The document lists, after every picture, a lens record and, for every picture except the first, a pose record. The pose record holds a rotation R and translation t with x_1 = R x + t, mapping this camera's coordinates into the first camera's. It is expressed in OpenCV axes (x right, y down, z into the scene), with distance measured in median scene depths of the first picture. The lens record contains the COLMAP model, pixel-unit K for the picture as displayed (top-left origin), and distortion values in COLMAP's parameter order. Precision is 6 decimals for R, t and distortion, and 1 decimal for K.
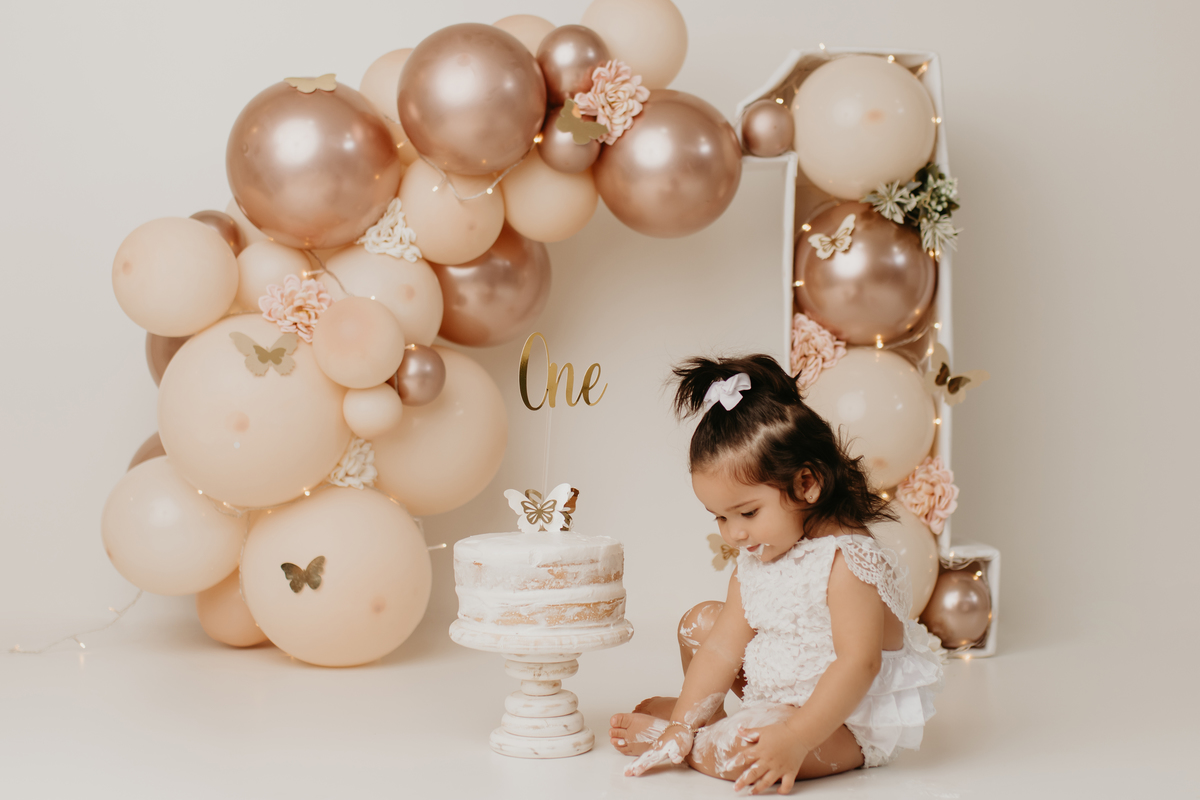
lens RADIAL K [[1914.2, 0, 600.4], [0, 1914.2, 375.7], [0, 0, 1]] dist [-0.002243, -0.054029]
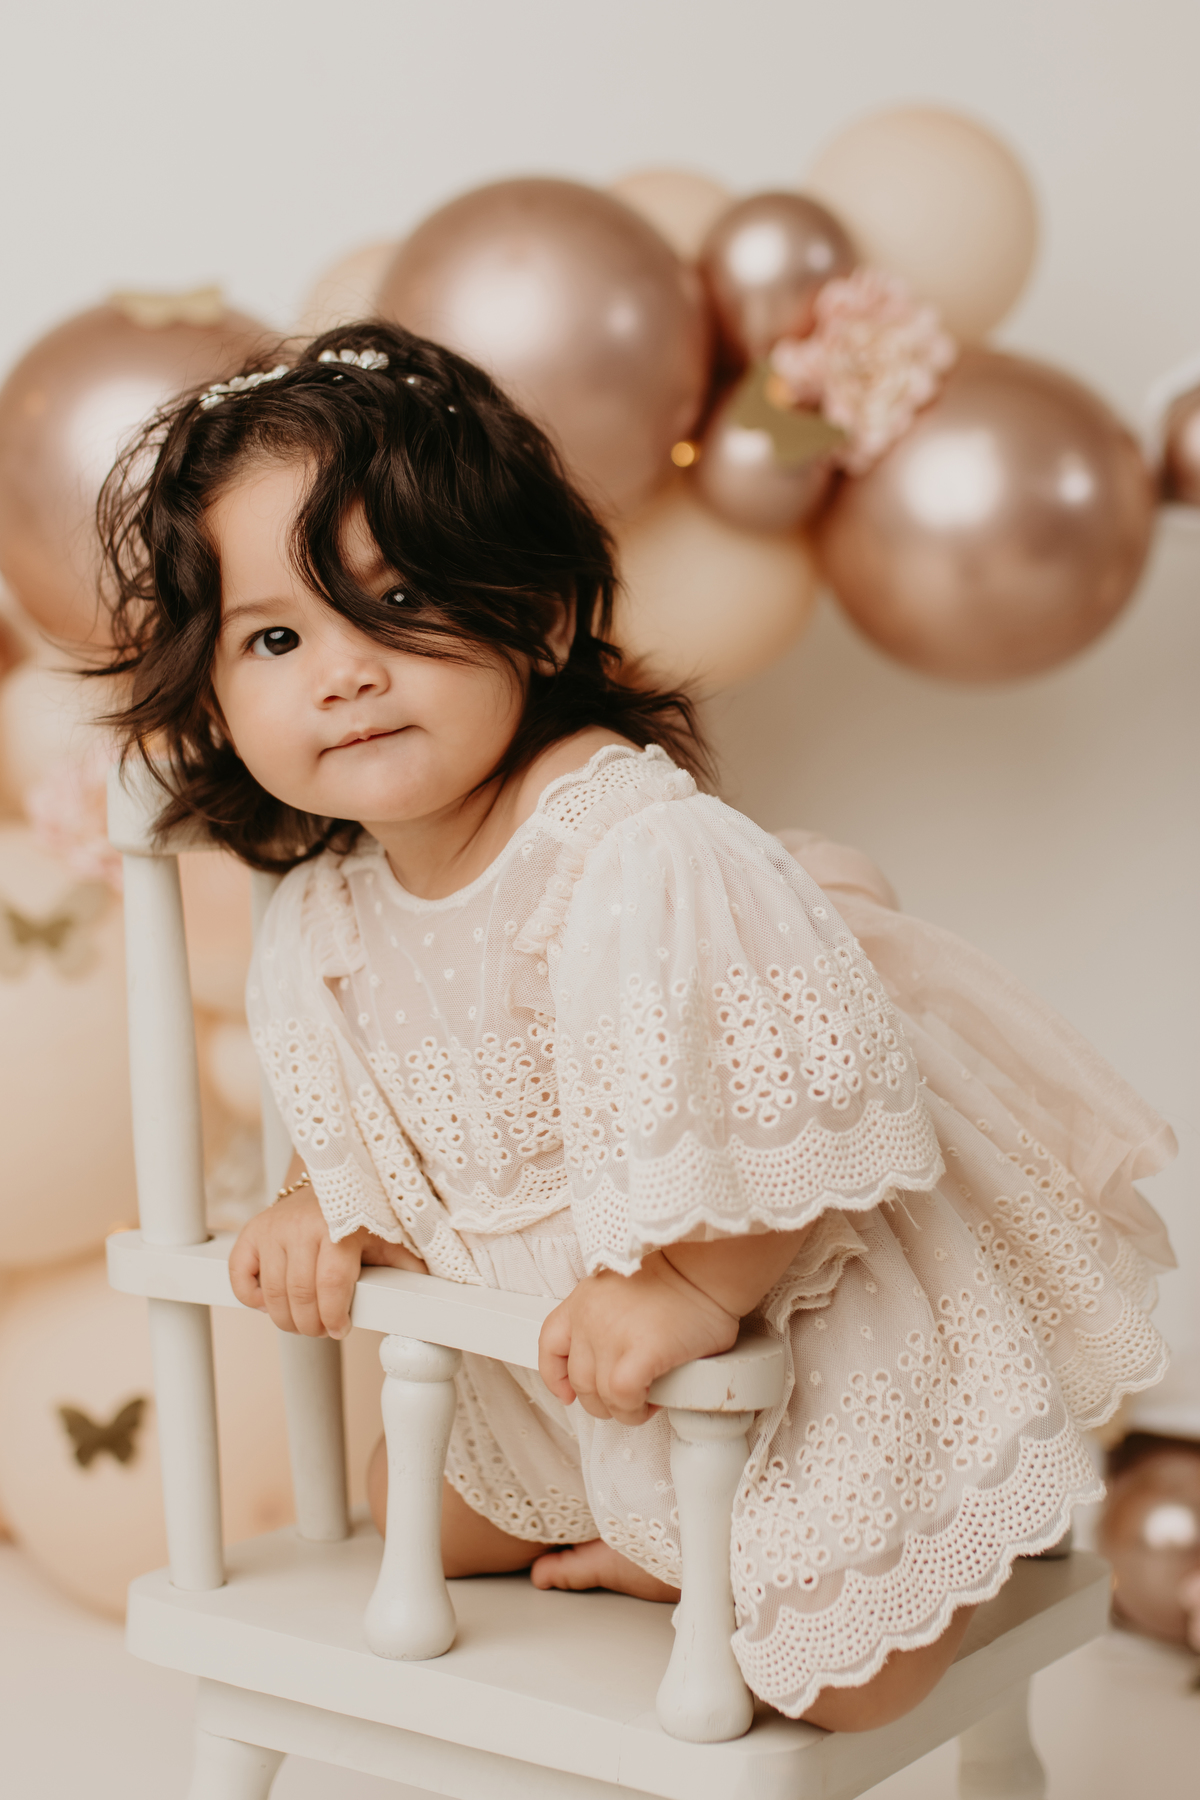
lens RADIAL K [[2810.8, 0, 570.7], [0, 2810.8, 913.5], [0, 0, 1]] dist [-0.003268, -0.060543]
pose [[0.995332, 0.049032, -0.083128, -0.000964], [-0.046311, 0.998336, 0.034344, -0.039621], [0.084673, -0.030334, 0.995947, 0.359026]]
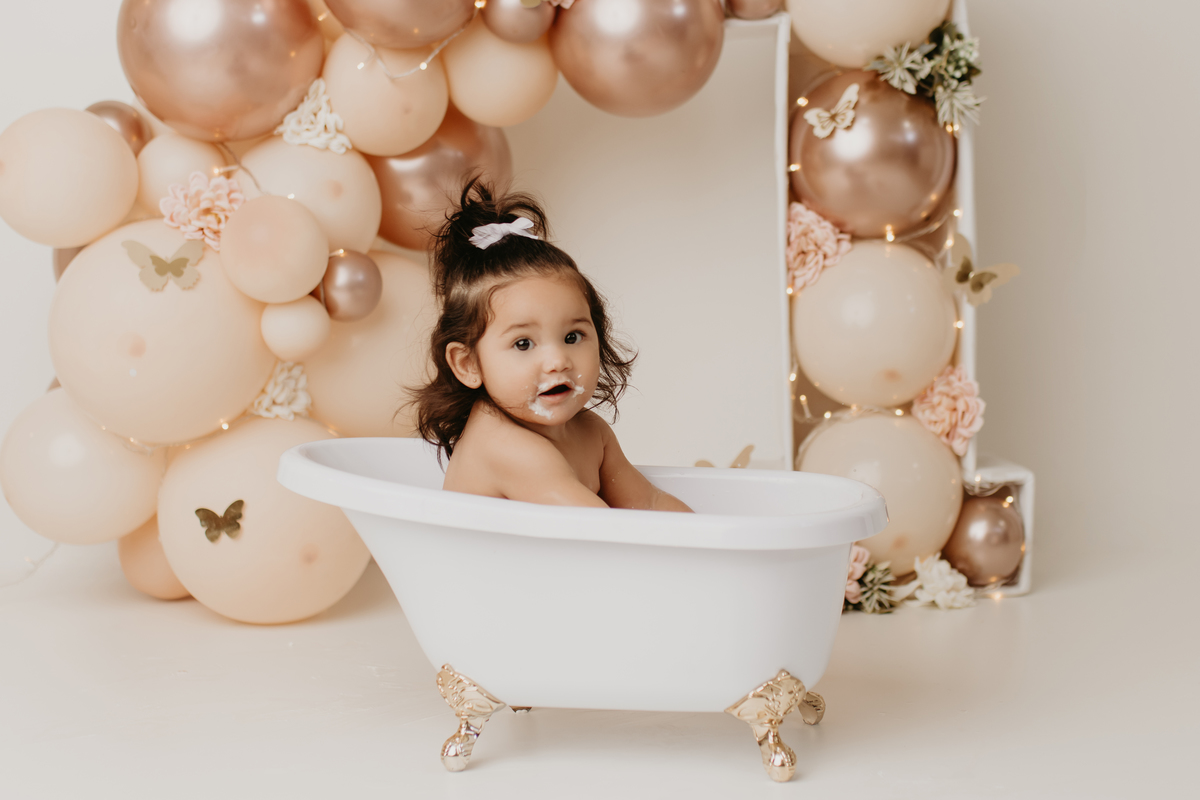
lens RADIAL K [[1808.0, 0, 599.6], [0, 1808.0, 385.5], [0, 0, 1]] dist [-0.017297, -0.002413]
pose [[0.999447, -0.023157, -0.023872, 0.034352], [0.024456, 0.998152, 0.055629, 0.001989], [0.022540, -0.056182, 0.998166, 0.189233]]
